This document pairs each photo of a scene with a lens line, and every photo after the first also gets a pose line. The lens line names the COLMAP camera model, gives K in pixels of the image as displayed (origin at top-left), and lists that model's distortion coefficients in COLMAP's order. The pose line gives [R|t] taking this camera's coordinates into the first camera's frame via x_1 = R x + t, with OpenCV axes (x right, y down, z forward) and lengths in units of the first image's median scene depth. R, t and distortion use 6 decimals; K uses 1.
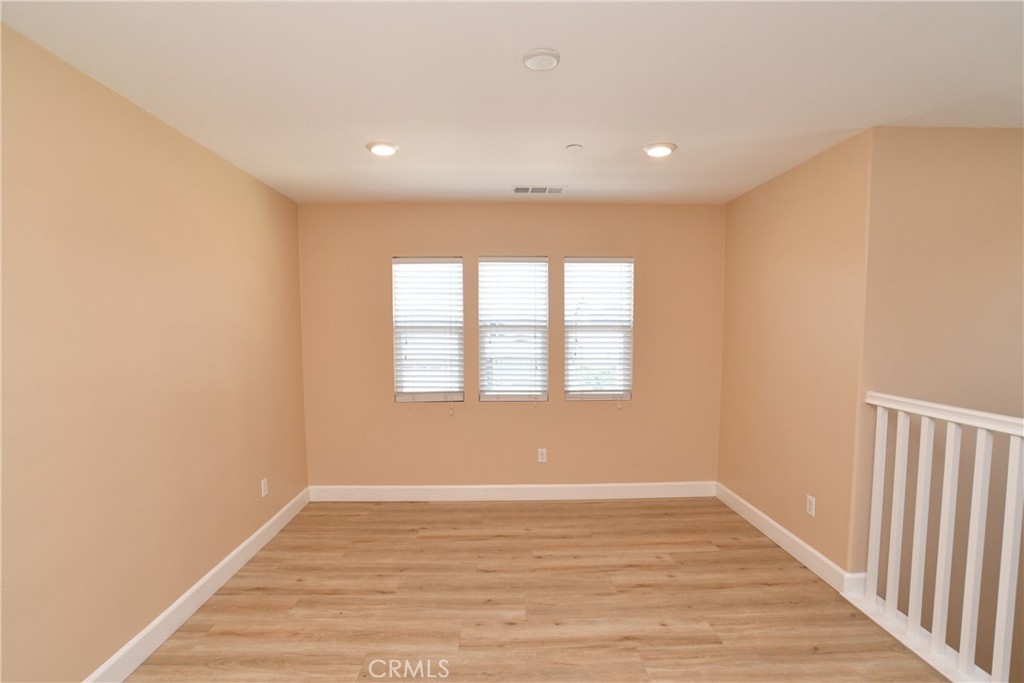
lens RADIAL K [[486.6, 0, 500.9], [0, 486.6, 363.4], [0, 0, 1]] dist [-0.081532, 0.046833]
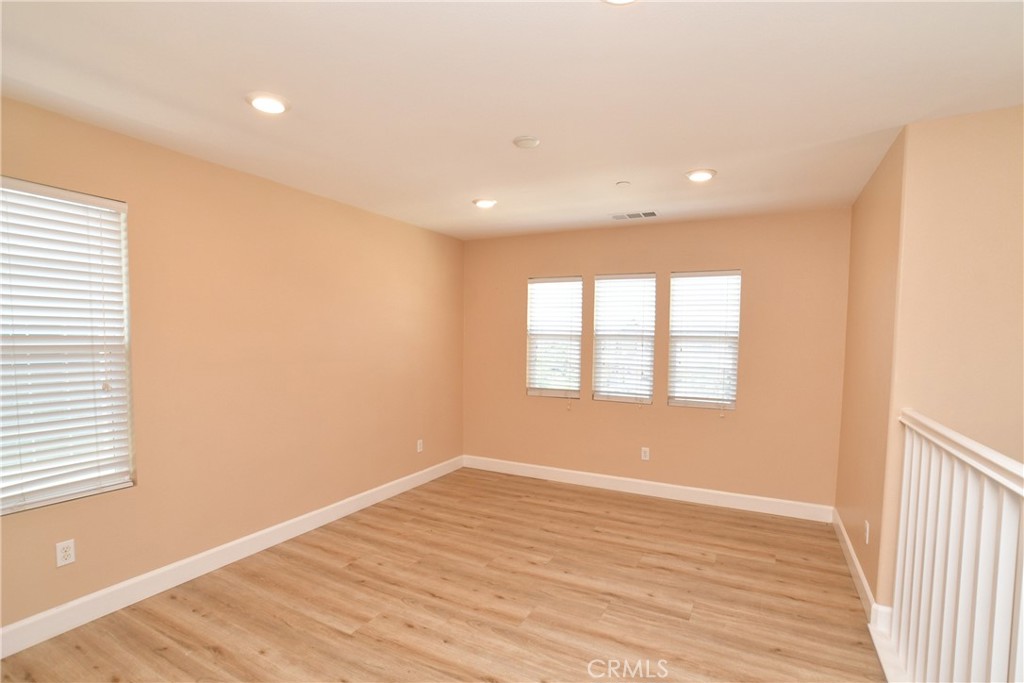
lens RADIAL K [[486.6, 0, 500.9], [0, 486.6, 363.4], [0, 0, 1]] dist [-0.081532, 0.046833]
pose [[0.871546, 0.042625, -0.488458, 0.366495], [-0.051095, 0.998686, -0.004018, 0.008105], [0.487644, 0.028460, 0.872578, -0.129894]]
